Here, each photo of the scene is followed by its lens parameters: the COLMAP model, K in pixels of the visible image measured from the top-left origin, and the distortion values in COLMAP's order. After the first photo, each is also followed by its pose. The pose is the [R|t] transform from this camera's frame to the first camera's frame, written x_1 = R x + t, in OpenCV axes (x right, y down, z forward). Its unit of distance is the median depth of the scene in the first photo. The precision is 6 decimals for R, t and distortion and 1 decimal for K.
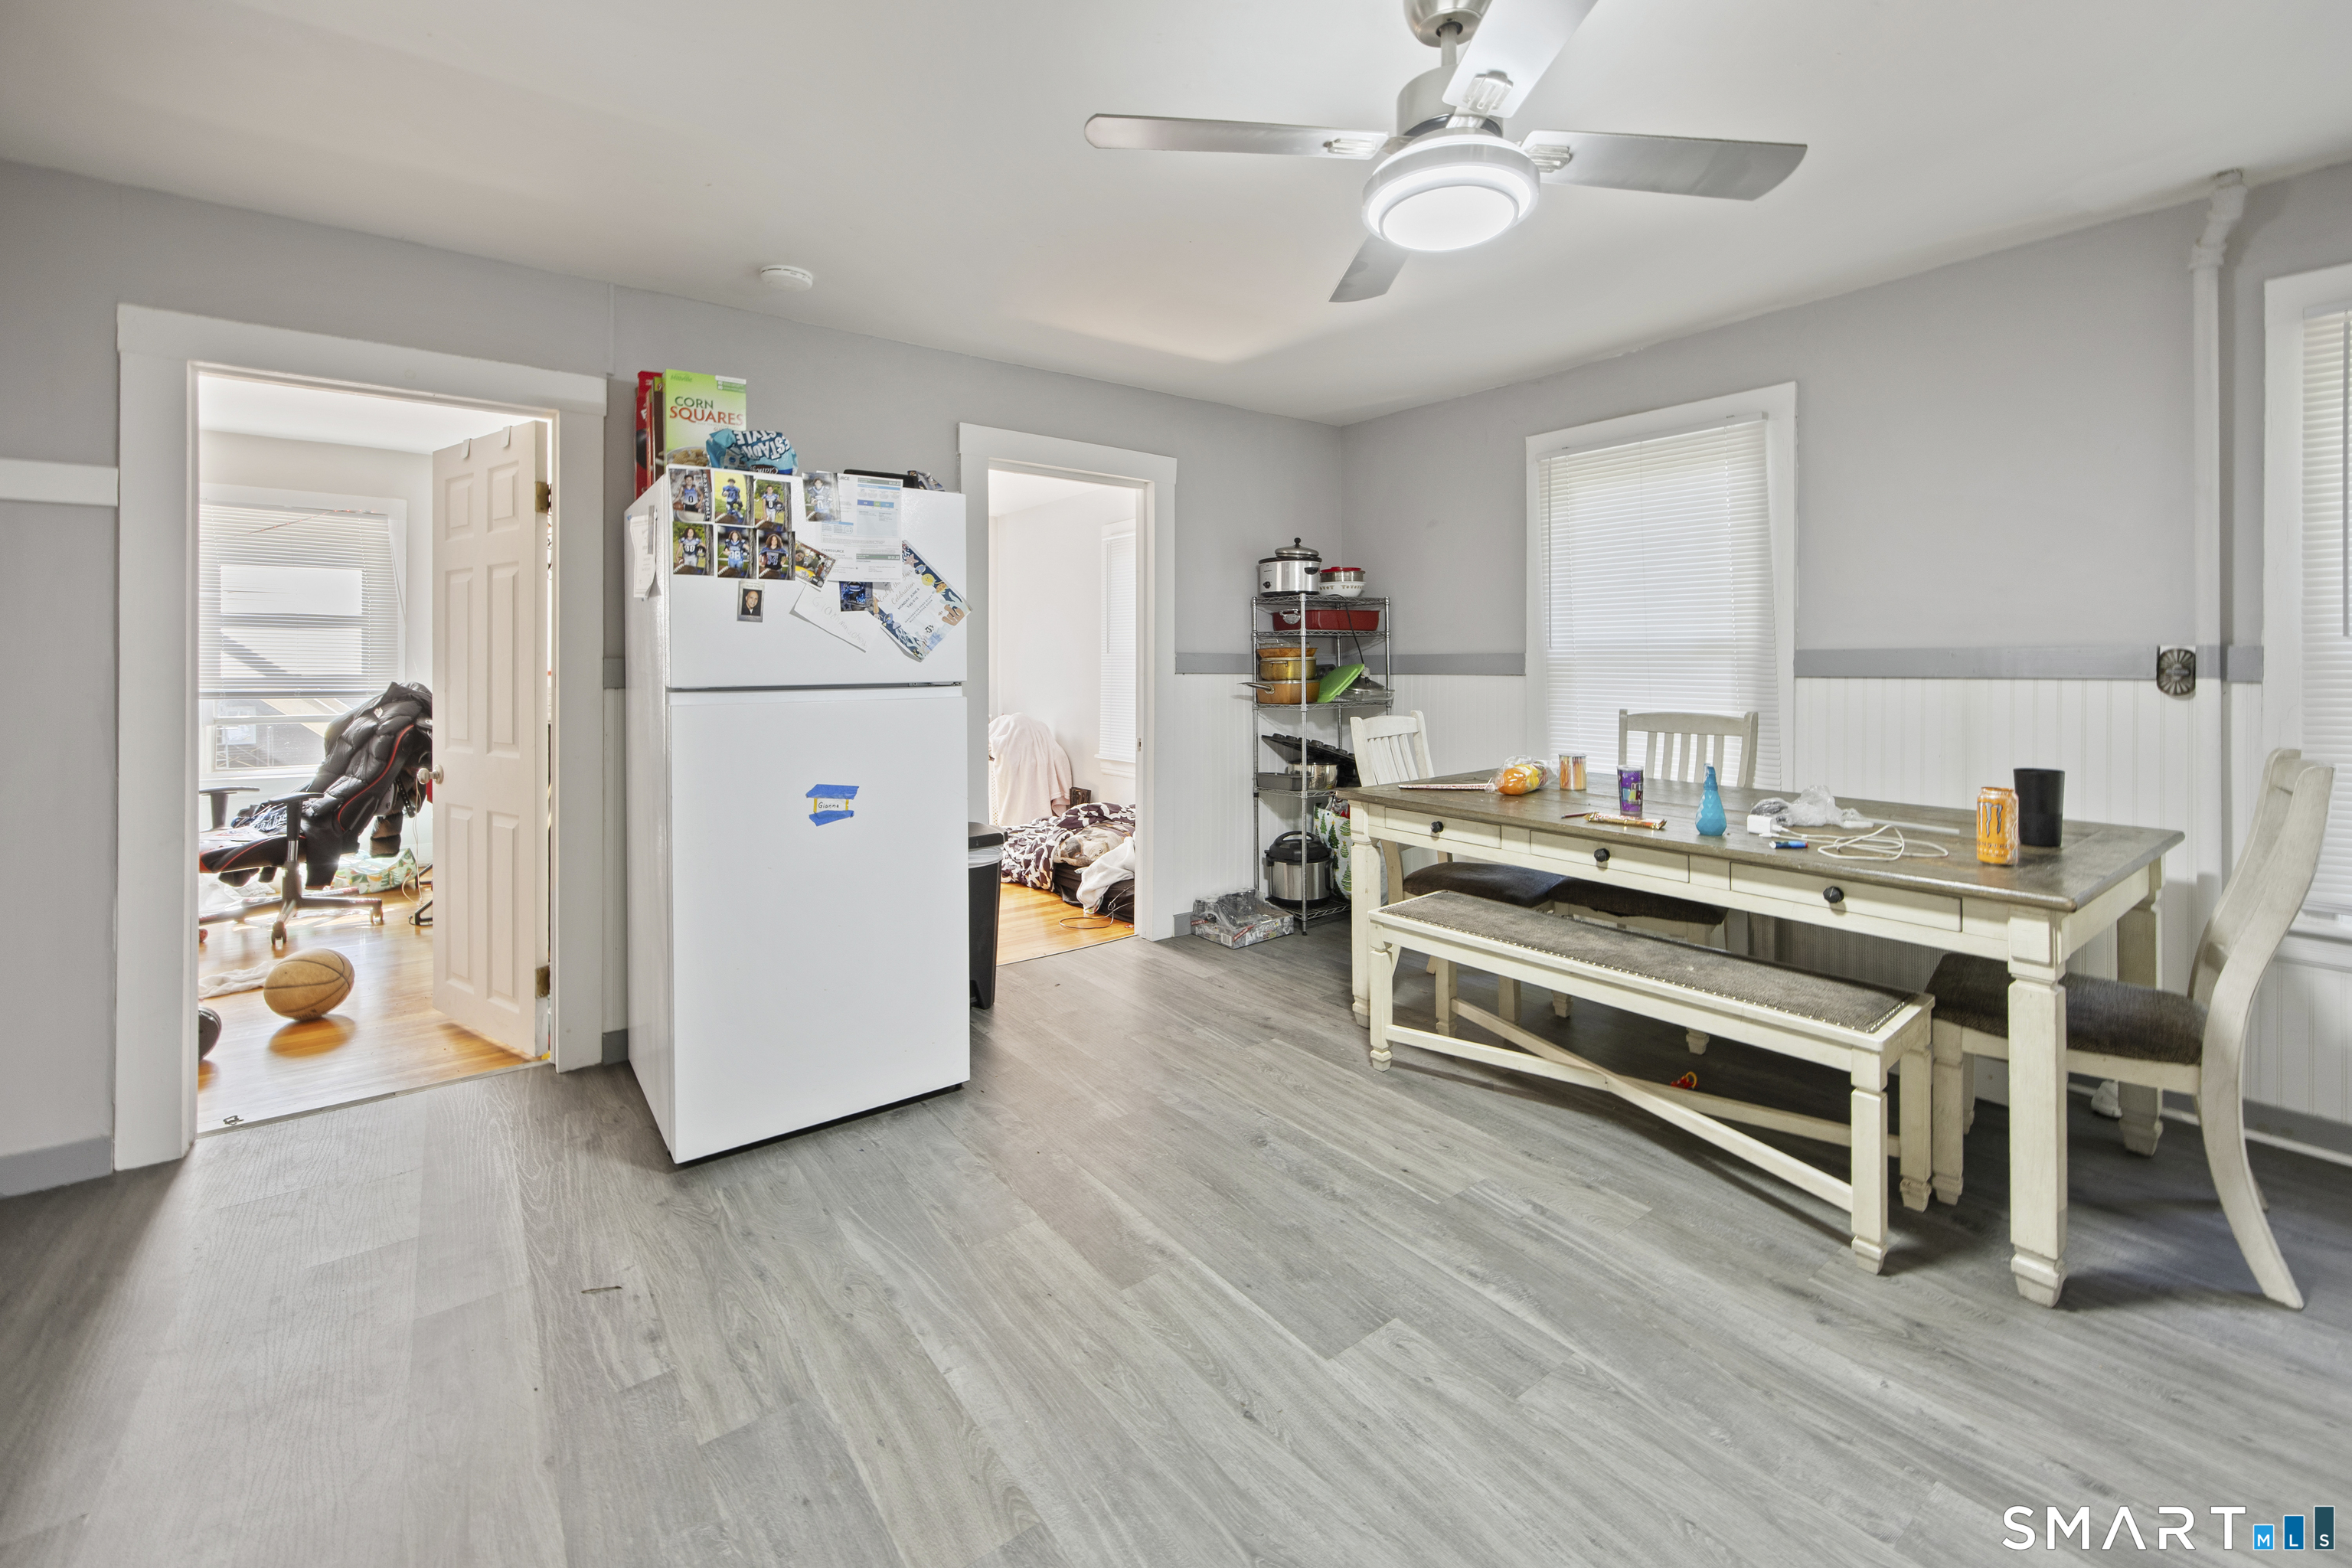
lens RADIAL K [[934.9, 0, 1183.9], [0, 934.9, 664.5], [0, 0, 1]] dist [-0.002225, -0.000341]
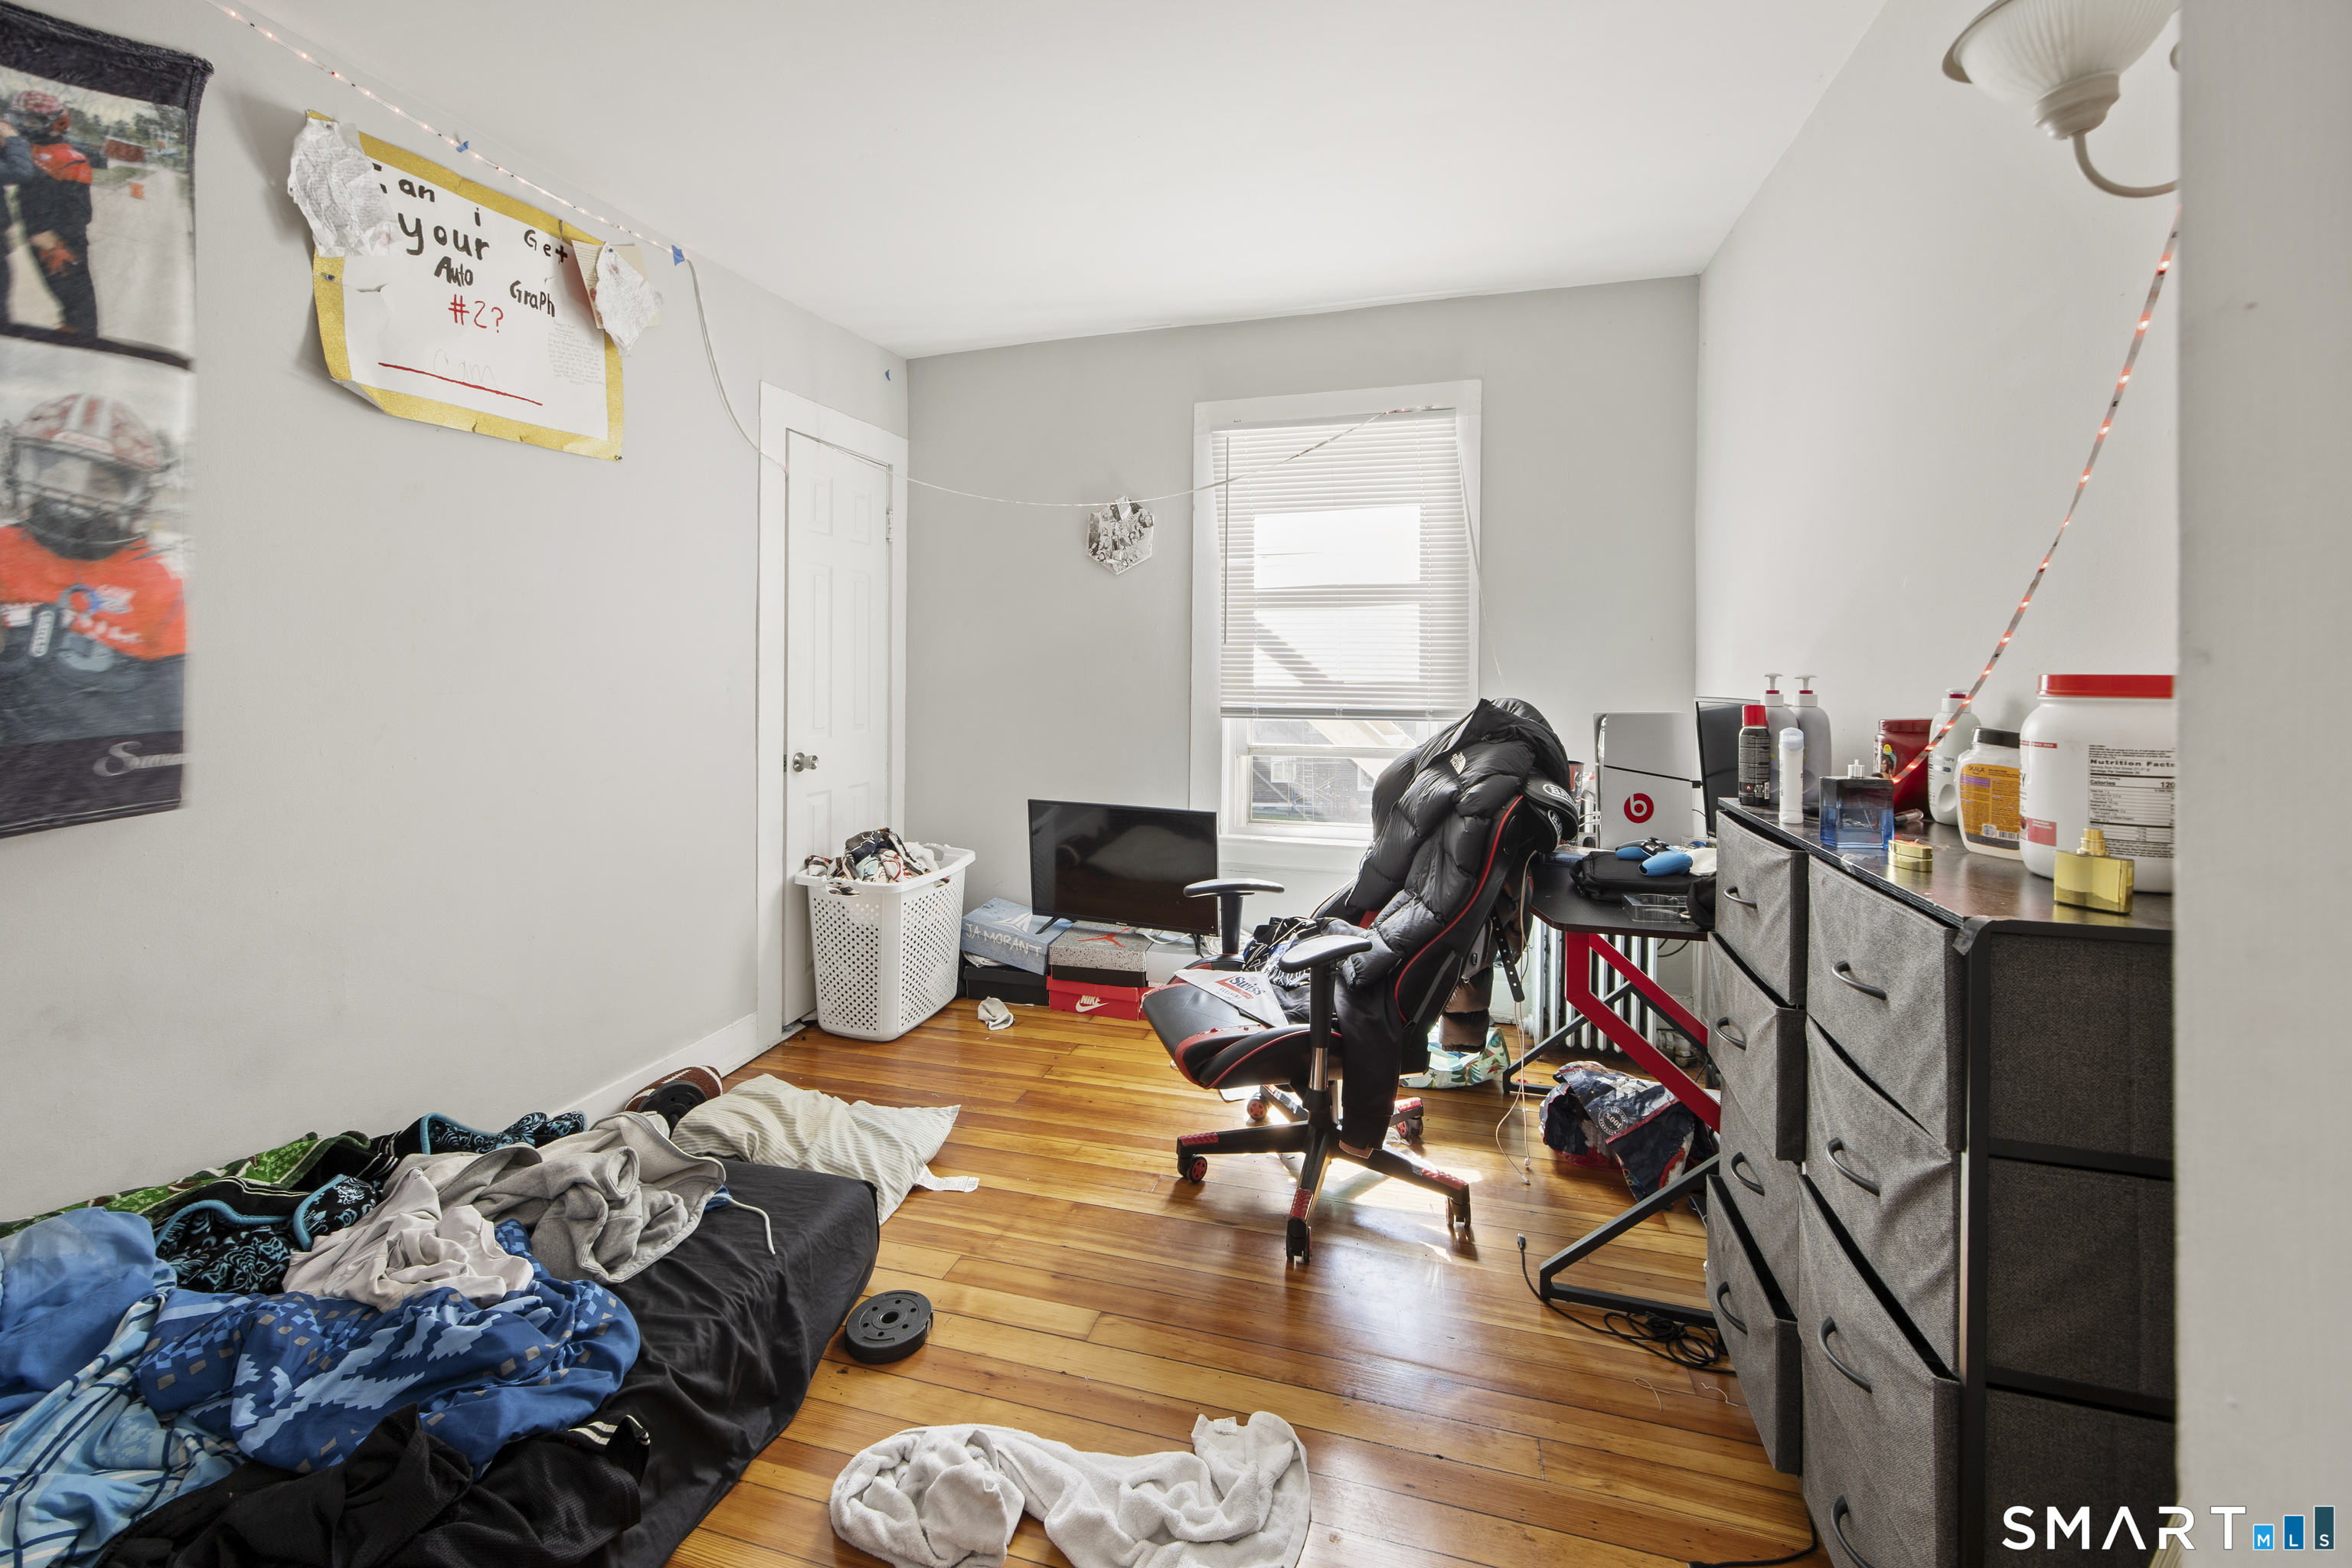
lens RADIAL K [[934.9, 0, 1196.8], [0, 934.9, 677.7], [0, 0, 1]] dist [-0.002225, -0.000341]
pose [[0.596277, 0.002691, -0.802774, -0.638232], [-0.001433, 0.999996, 0.002288, 0.009022], [0.802777, -0.000214, 0.596279, 0.694128]]
